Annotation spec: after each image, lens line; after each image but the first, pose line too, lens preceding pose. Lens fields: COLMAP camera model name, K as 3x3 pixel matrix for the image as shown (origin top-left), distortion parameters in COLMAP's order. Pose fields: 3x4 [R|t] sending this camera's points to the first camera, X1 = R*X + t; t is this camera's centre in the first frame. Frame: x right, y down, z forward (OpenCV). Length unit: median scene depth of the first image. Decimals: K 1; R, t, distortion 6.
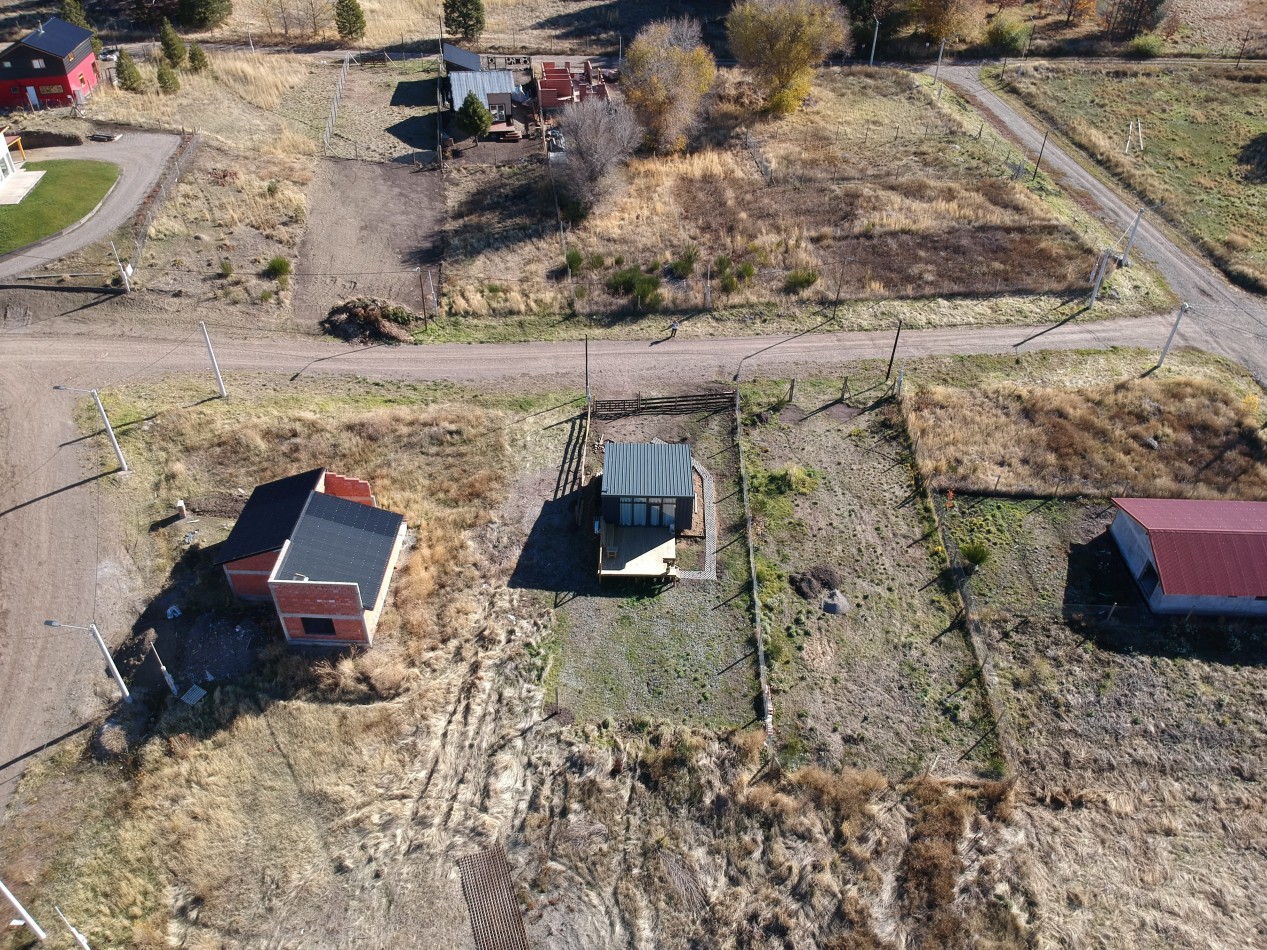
lens RADIAL K [[938.1, 0, 635.7], [0, 938.1, 462.5], [0, 0, 1]] dist [0.067896, -0.139484]
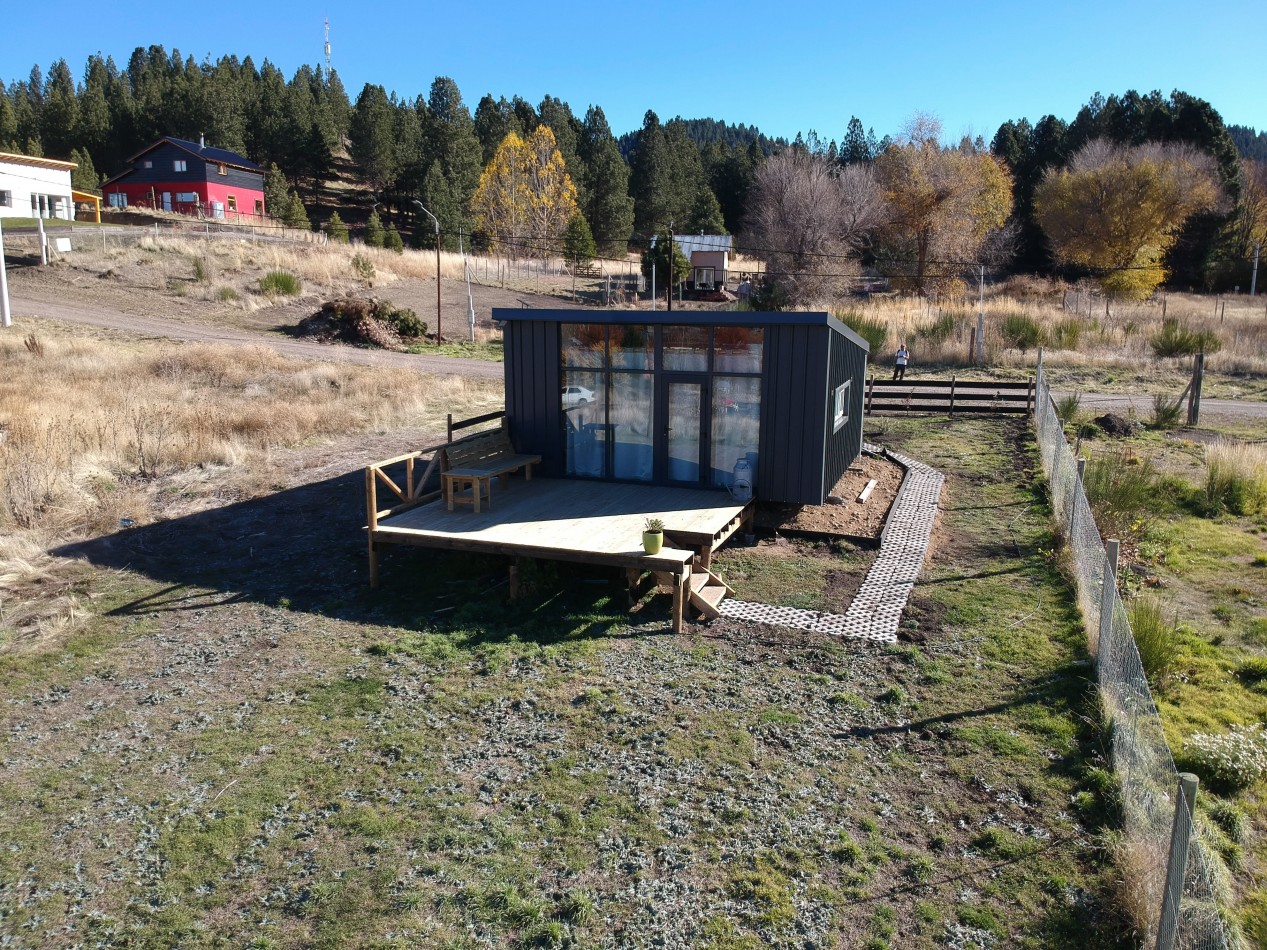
lens RADIAL K [[938.1, 0, 637.6], [0, 938.1, 467.8], [0, 0, 1]] dist [0.067896, -0.139484]
pose [[0.946971, 0.053620, -0.316813, 0.088417], [-0.192831, 0.883526, -0.426847, 0.173563], [0.257026, 0.465303, 0.847013, 0.735122]]
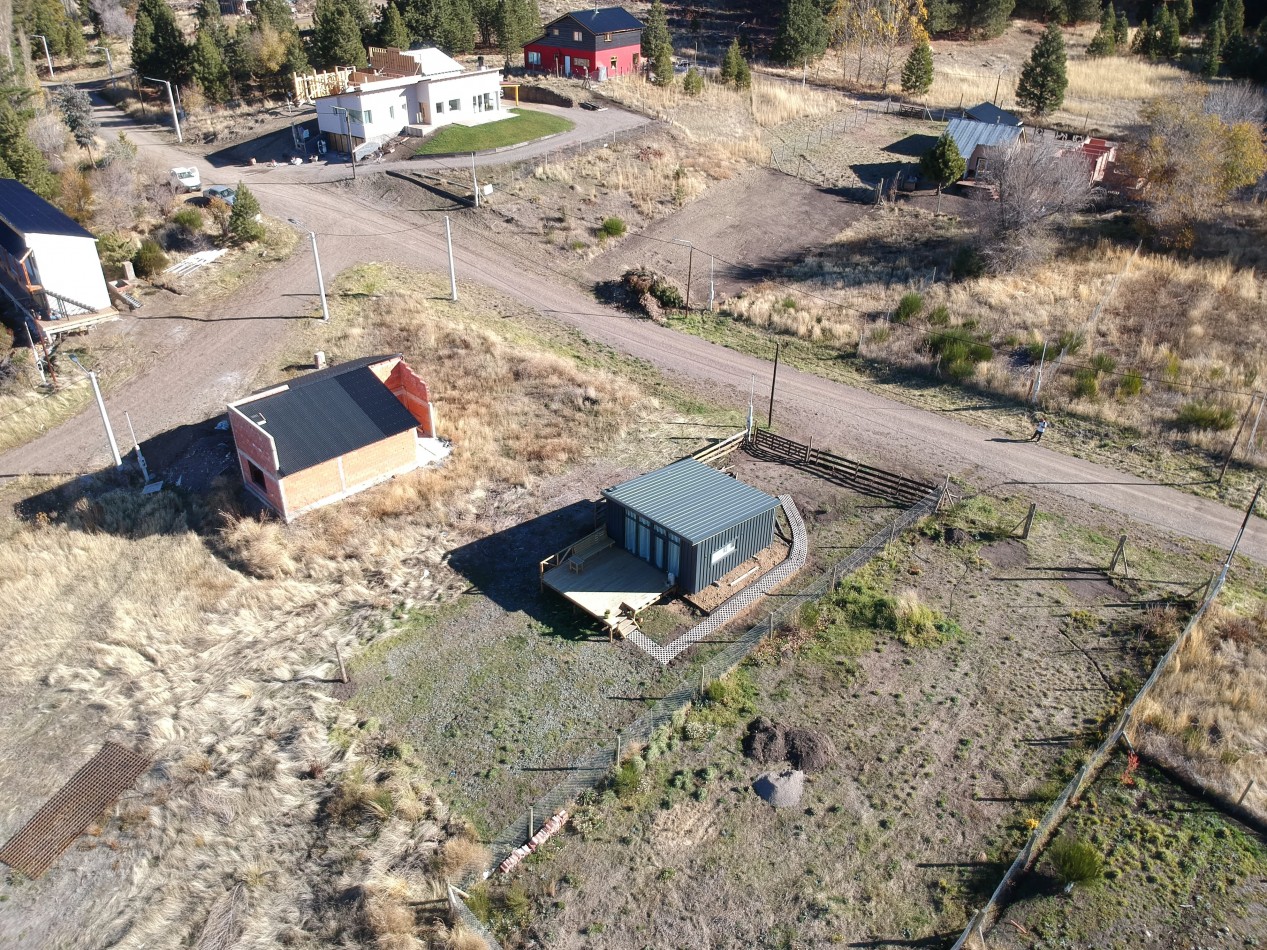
lens RADIAL K [[938.1, 0, 636.0], [0, 938.1, 467.0], [0, 0, 1]] dist [0.067896, -0.139484]
pose [[0.726520, 0.349530, -0.591606, 0.392160], [-0.426962, 0.904215, 0.009895, -0.003091], [0.538398, 0.245405, 0.806166, 0.370778]]
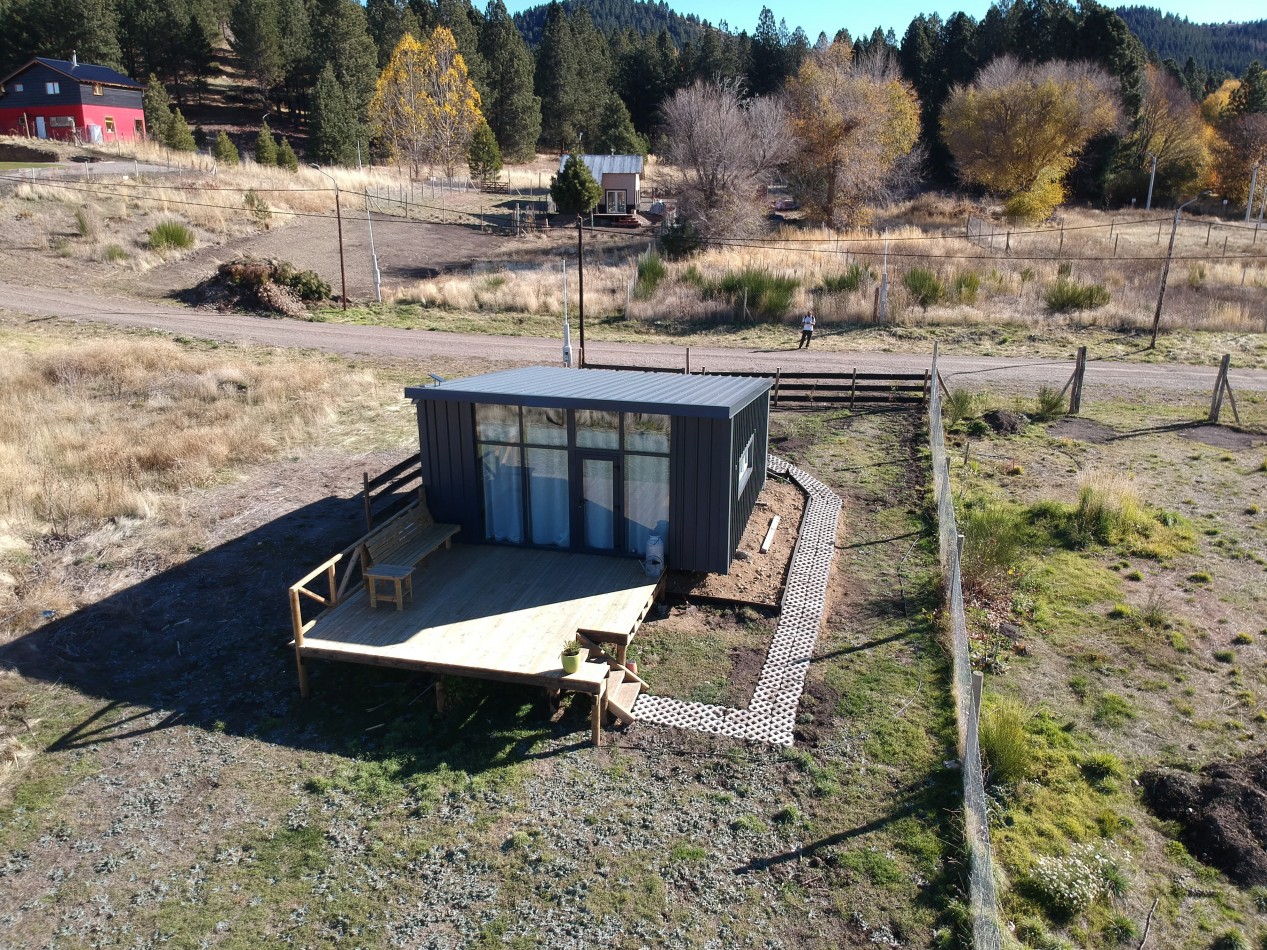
lens RADIAL K [[938.1, 0, 638.8], [0, 938.1, 469.6], [0, 0, 1]] dist [0.067896, -0.139484]
pose [[0.972401, 0.057084, -0.226226, 0.090245], [-0.132988, 0.932287, -0.336385, 0.132631], [0.191705, 0.357186, 0.914148, 0.704501]]
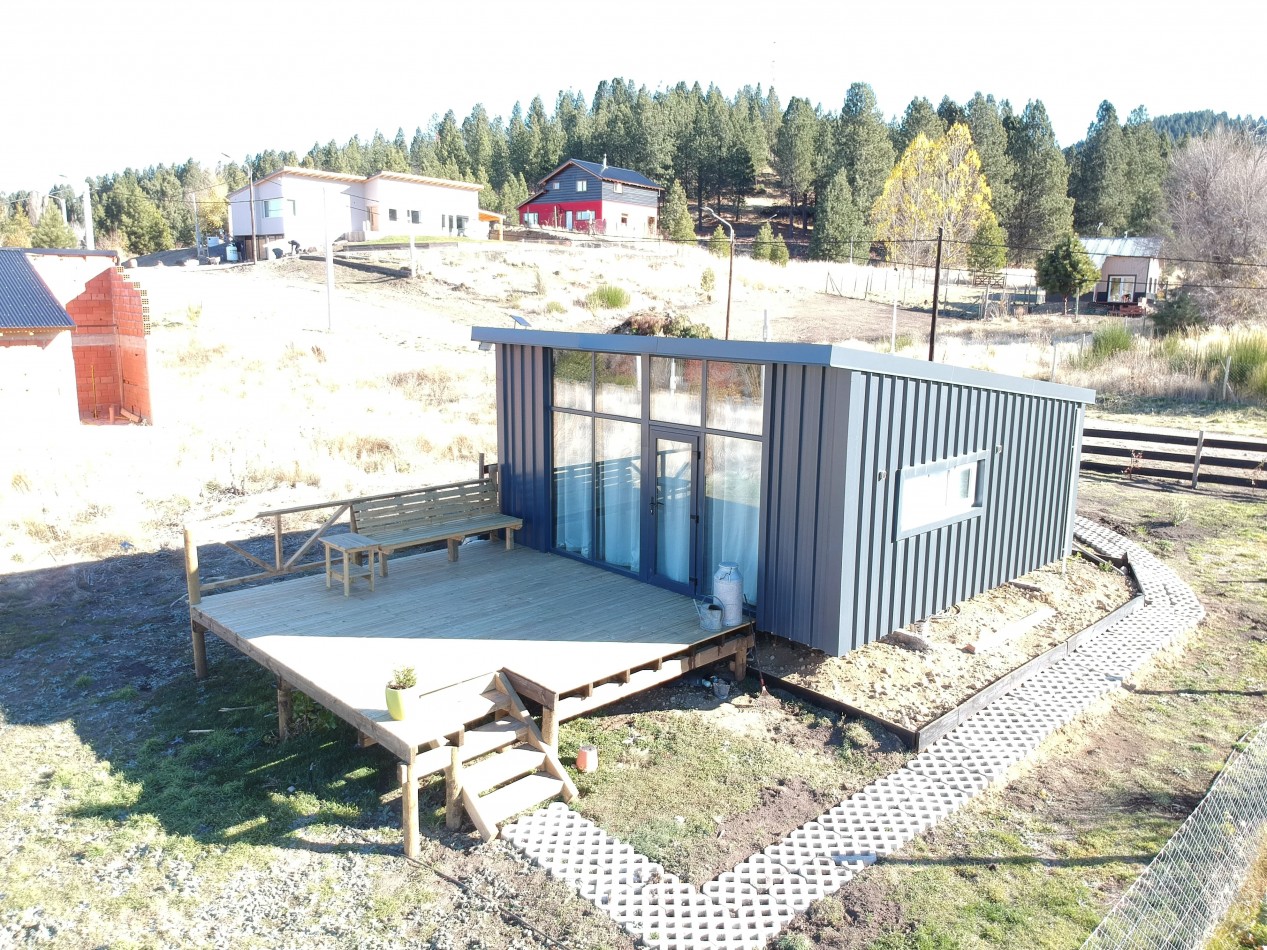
lens RADIAL K [[938.1, 0, 632.7], [0, 938.1, 469.3], [0, 0, 1]] dist [0.067896, -0.139484]
pose [[0.706319, 0.122894, -0.697145, 0.134641], [-0.436438, 0.850975, -0.292170, 0.101376], [0.557347, 0.510626, 0.654695, 0.827113]]
